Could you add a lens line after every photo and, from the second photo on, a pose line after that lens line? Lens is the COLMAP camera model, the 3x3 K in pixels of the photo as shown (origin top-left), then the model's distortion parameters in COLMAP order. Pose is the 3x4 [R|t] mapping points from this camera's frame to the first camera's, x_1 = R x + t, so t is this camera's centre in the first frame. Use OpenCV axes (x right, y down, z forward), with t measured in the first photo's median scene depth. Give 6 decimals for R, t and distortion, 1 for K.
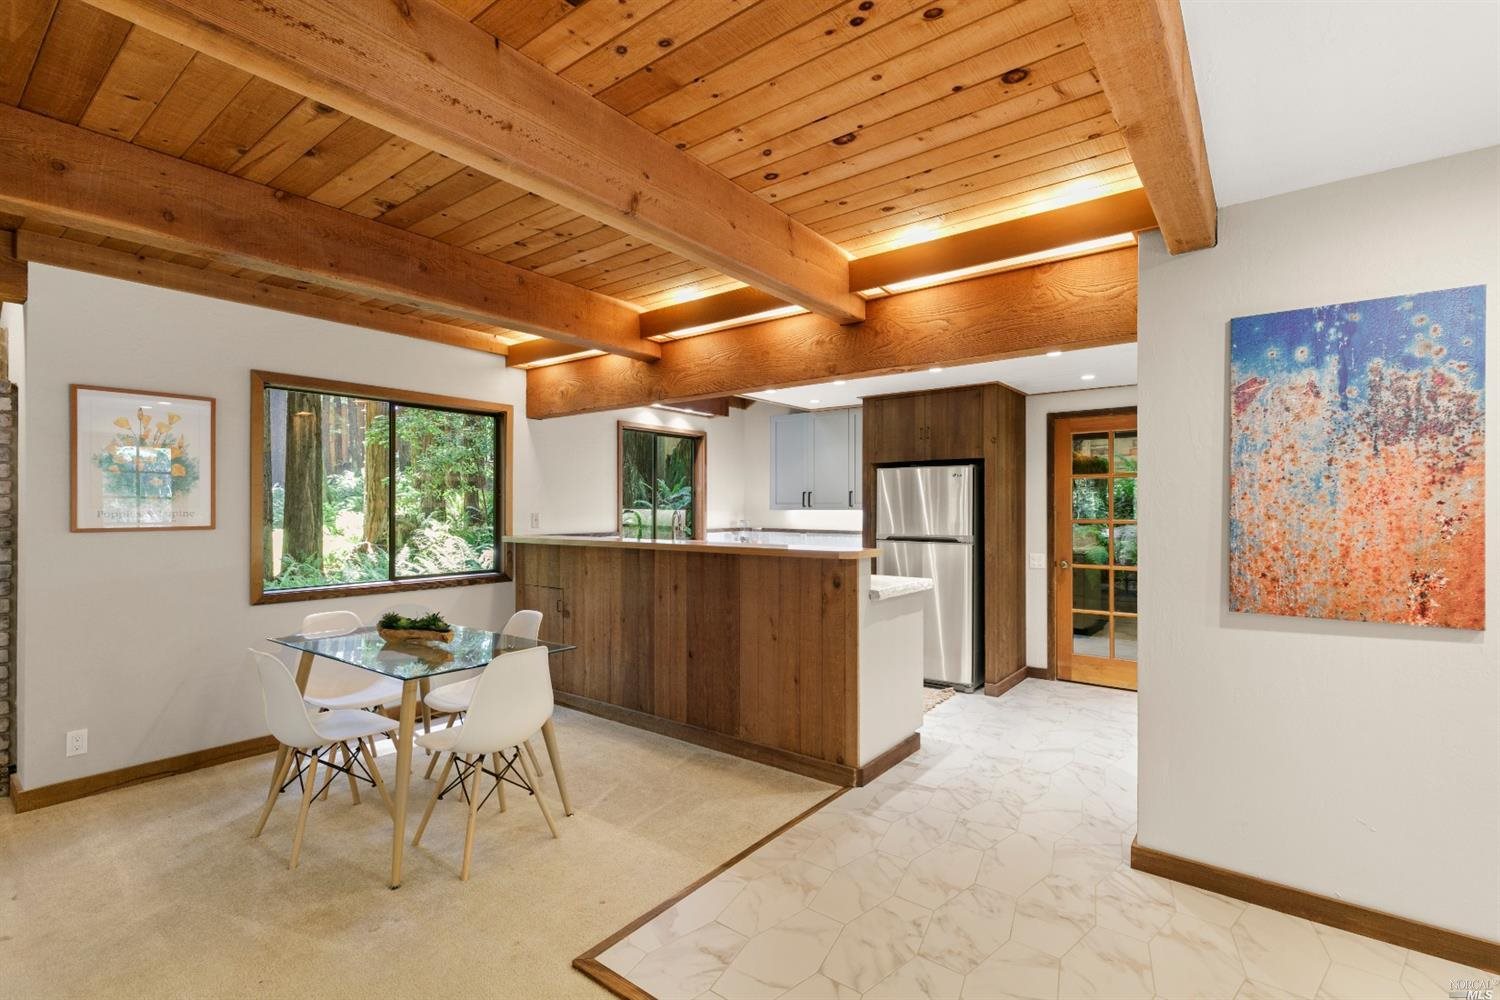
lens RADIAL K [[682.8, 0, 749.3], [0, 682.8, 504.6], [0, 0, 1]] dist [0.002439, 0.000187]
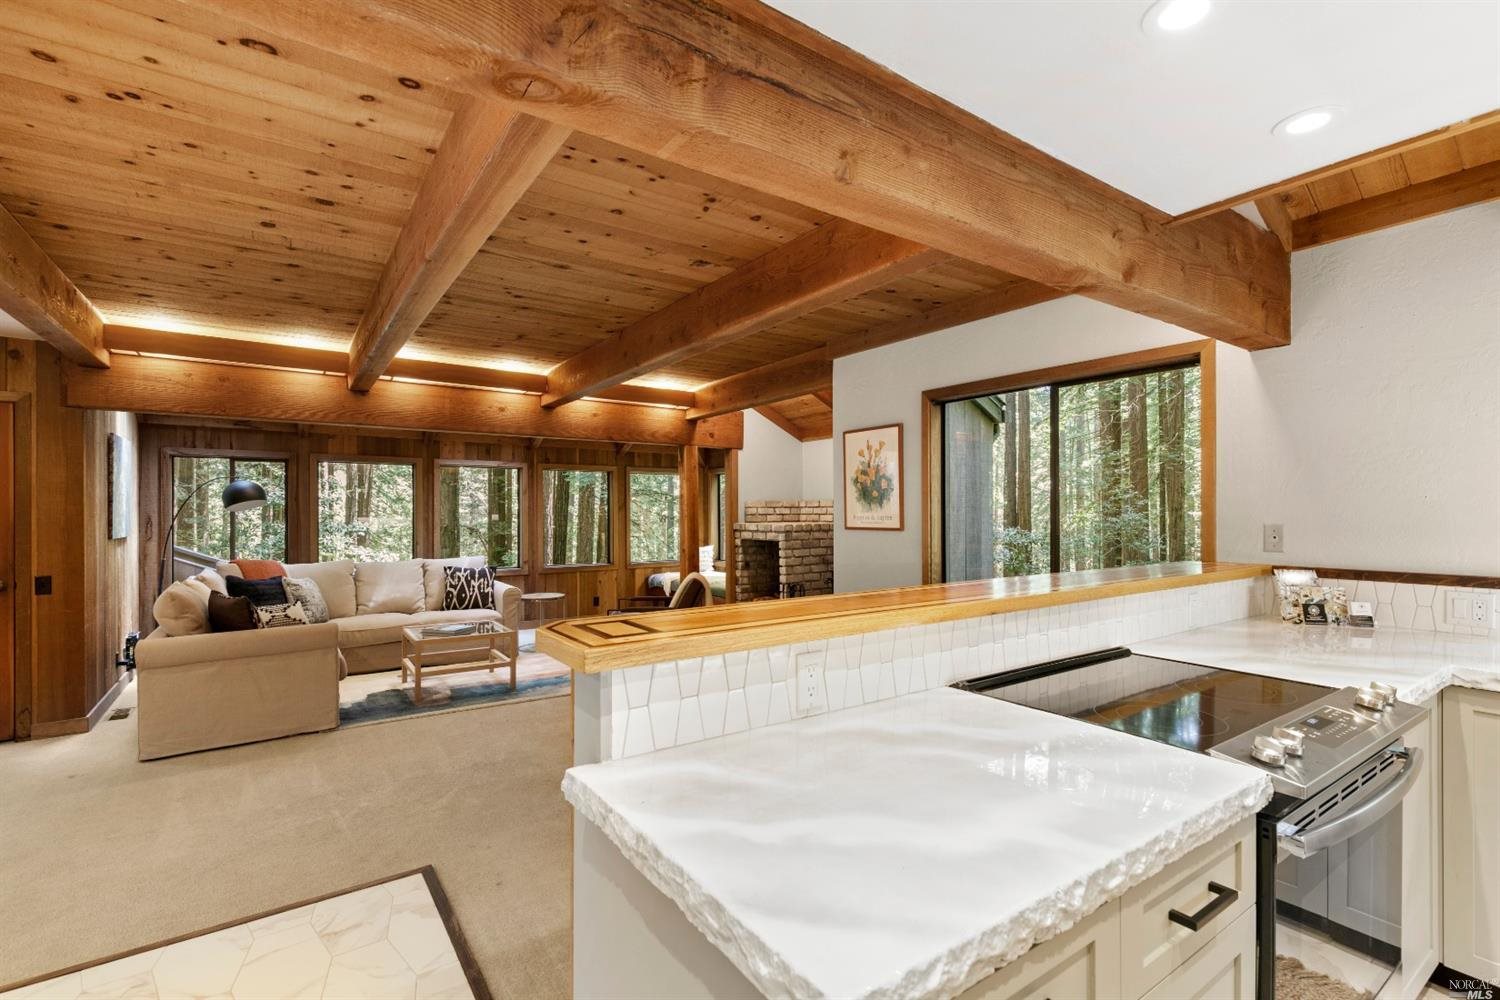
lens RADIAL K [[677.1, 0, 750.9], [0, 677.1, 507.7], [0, 0, 1]] dist [0.001201, -0.000018]
pose [[-0.299182, -0.005874, -0.954178, 0.446115], [0.004097, 0.999964, -0.007440, 0.002833], [0.954187, -0.006135, -0.299147, 1.104480]]
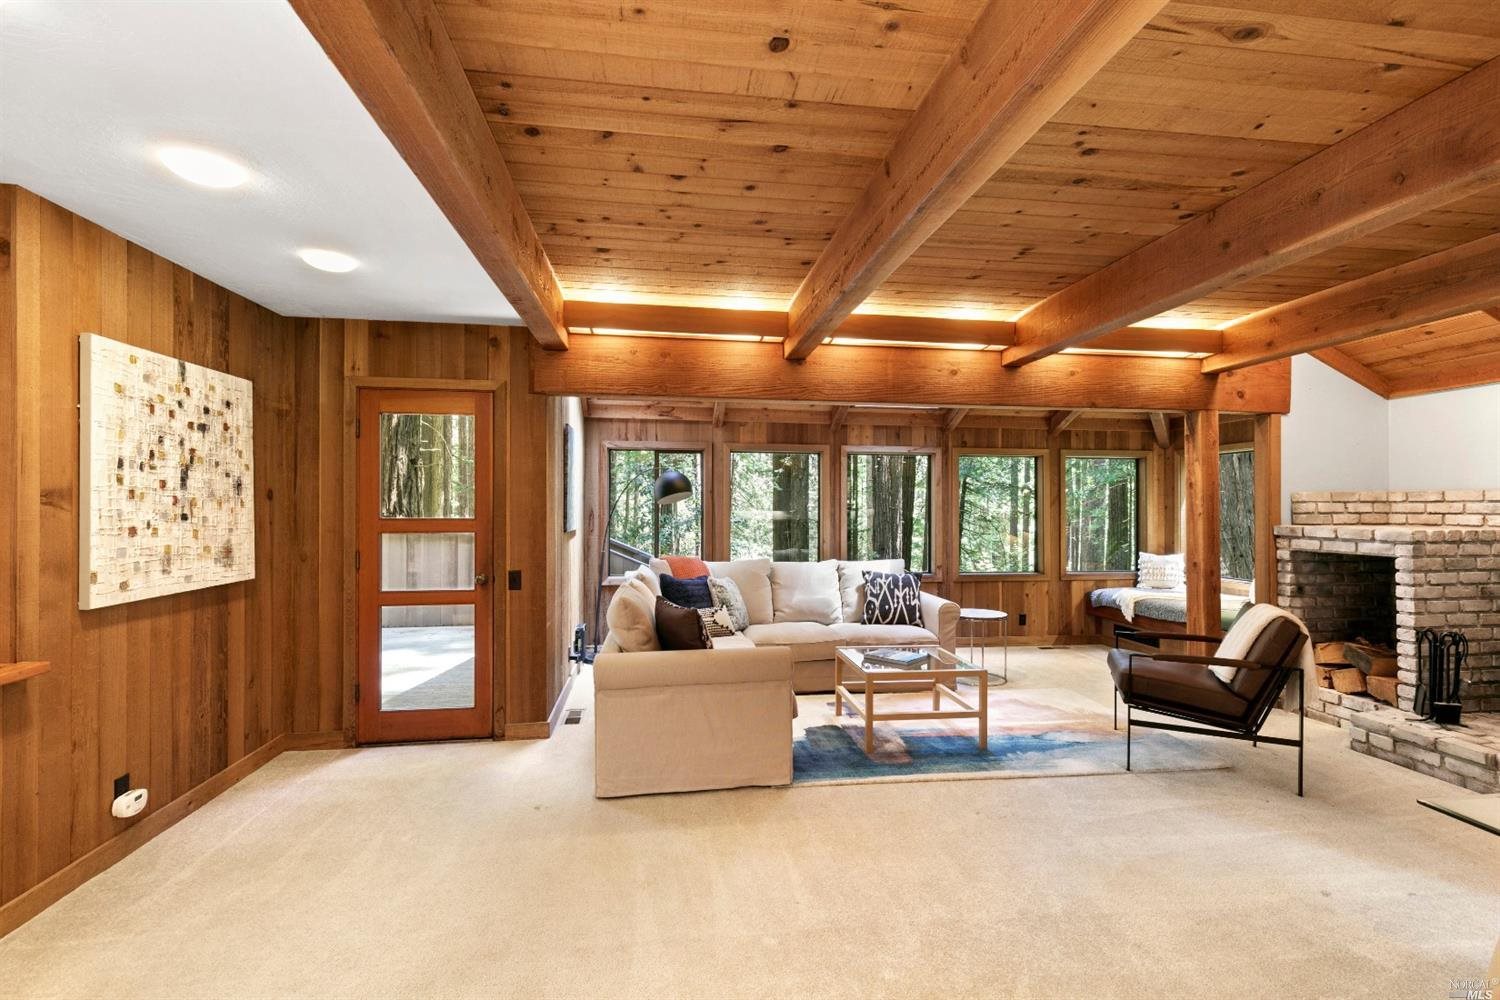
lens RADIAL K [[677.7, 0, 752.2], [0, 677.7, 500.8], [0, 0, 1]] dist [0.001010, -0.000727]
pose [[-0.700308, -0.009485, -0.713778, 0.314259], [-0.003063, 0.999942, -0.010283, 0.002061], [0.713834, -0.005015, -0.700296, 0.841230]]
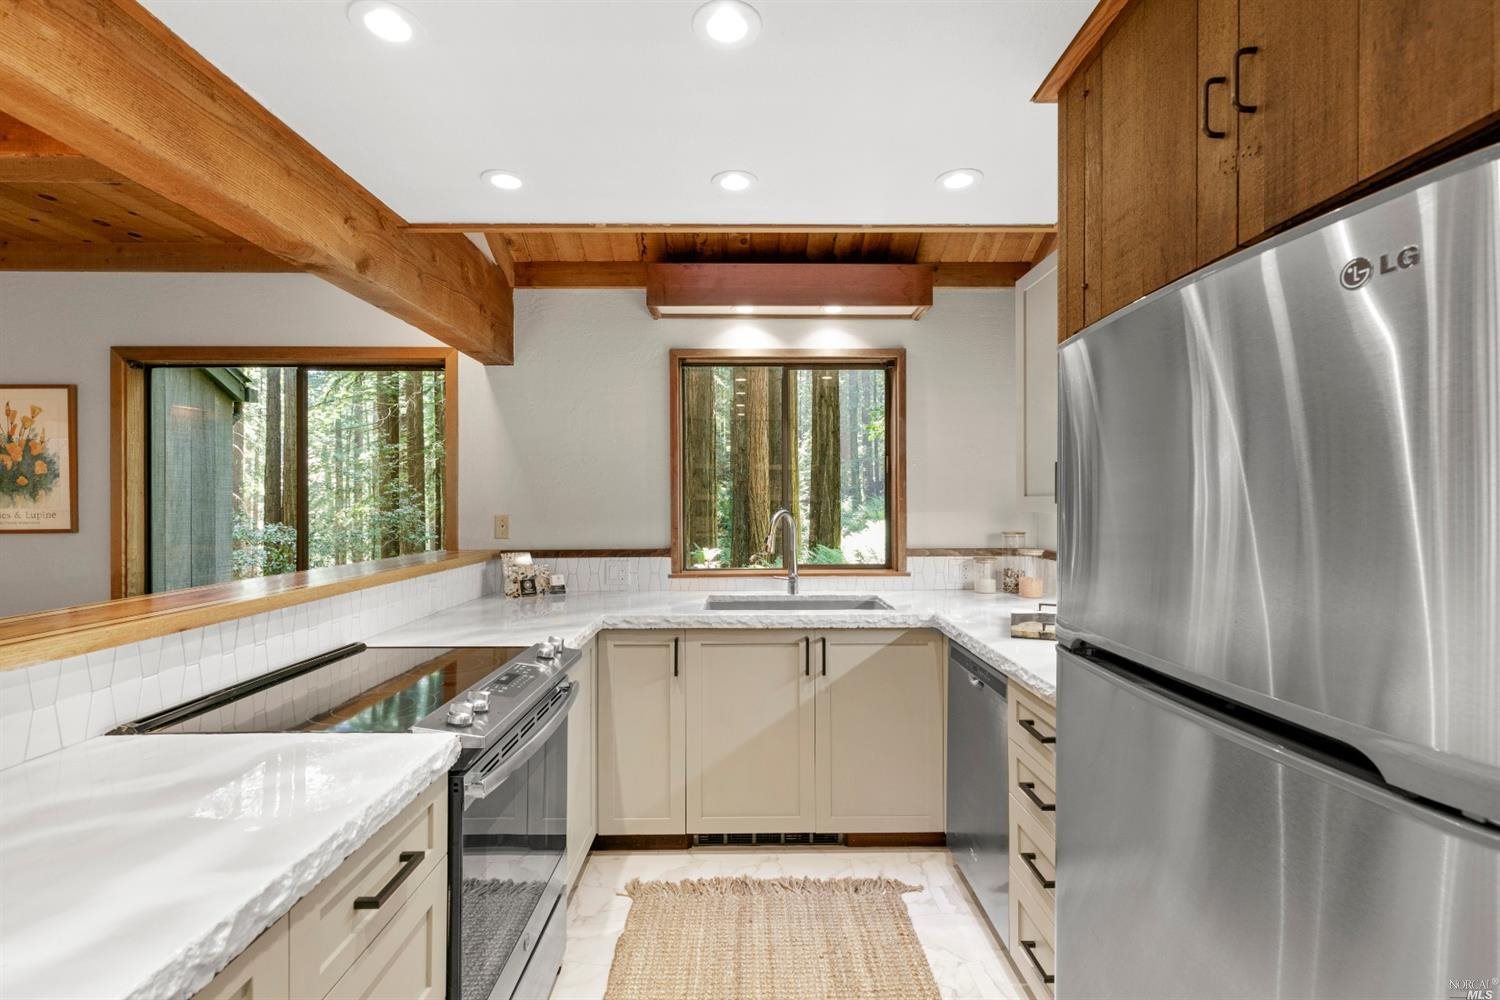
lens RADIAL K [[677.7, 0, 752.2], [0, 677.7, 500.8], [0, 0, 1]] dist [0.001010, -0.000727]
pose [[0.625492, -0.006278, -0.780205, 0.451355], [0.008034, 0.999966, -0.001605, 0.003120], [0.780189, -0.005265, 0.625521, 1.136190]]
